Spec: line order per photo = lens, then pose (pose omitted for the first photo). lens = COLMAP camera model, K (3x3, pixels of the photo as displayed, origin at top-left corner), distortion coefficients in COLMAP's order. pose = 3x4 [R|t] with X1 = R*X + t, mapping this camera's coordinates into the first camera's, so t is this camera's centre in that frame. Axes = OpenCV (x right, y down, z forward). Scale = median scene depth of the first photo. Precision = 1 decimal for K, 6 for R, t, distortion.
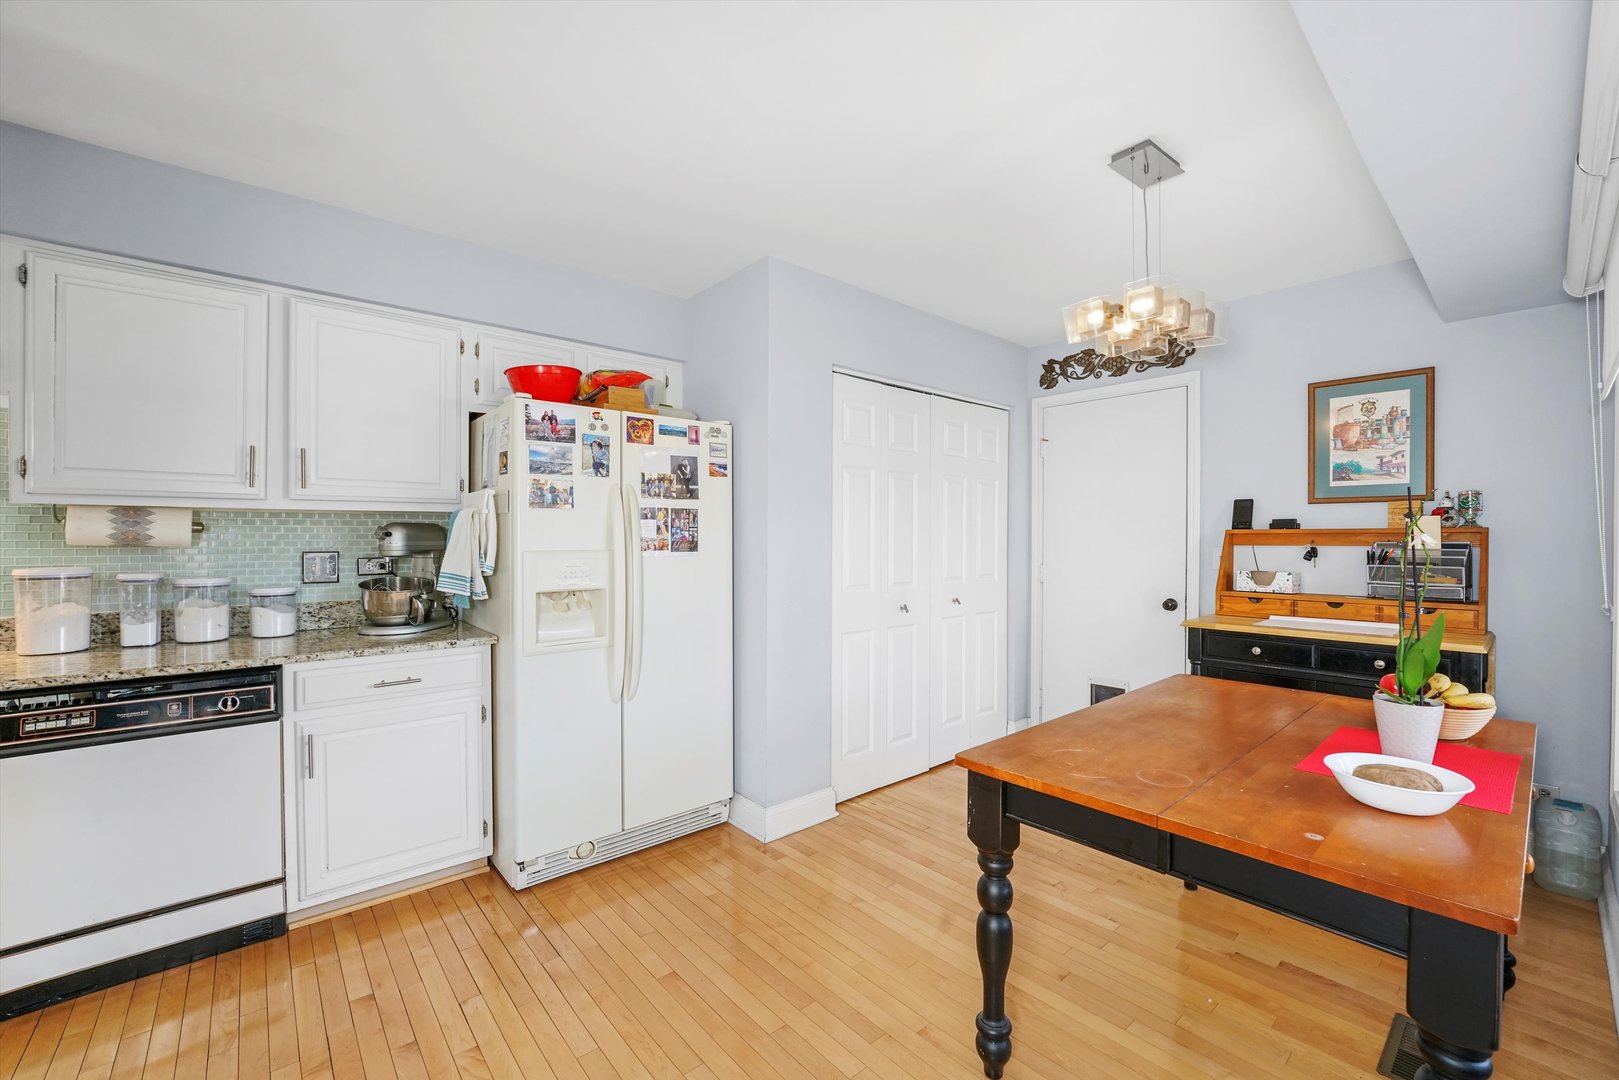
lens RADIAL K [[660.1, 0, 814.6], [0, 660.1, 540.4], [0, 0, 1]] dist [-0.004123, -0.000037]
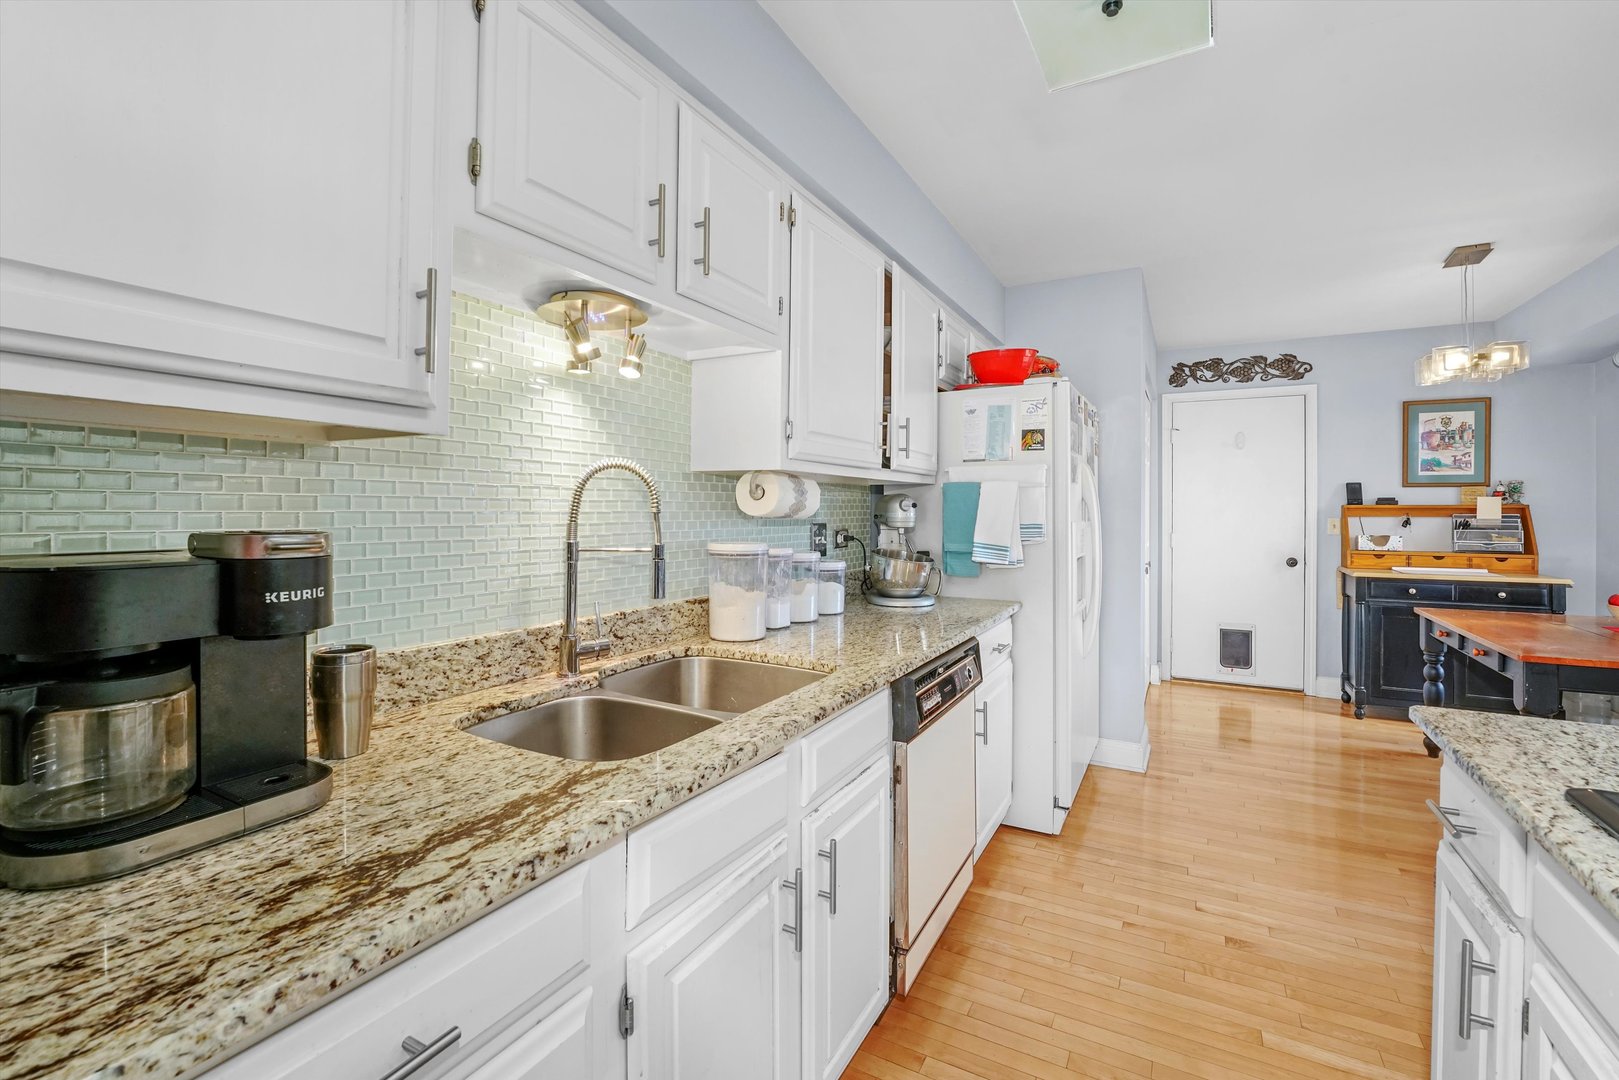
lens RADIAL K [[678.0, 0, 820.5], [0, 678.0, 534.0], [0, 0, 1]] dist [-0.004116, 0.000091]
pose [[0.936872, -0.008637, 0.349566, -0.943596], [-0.002266, 0.999524, 0.030768, 0.002891], [-0.349665, -0.029618, 0.936406, 0.081107]]
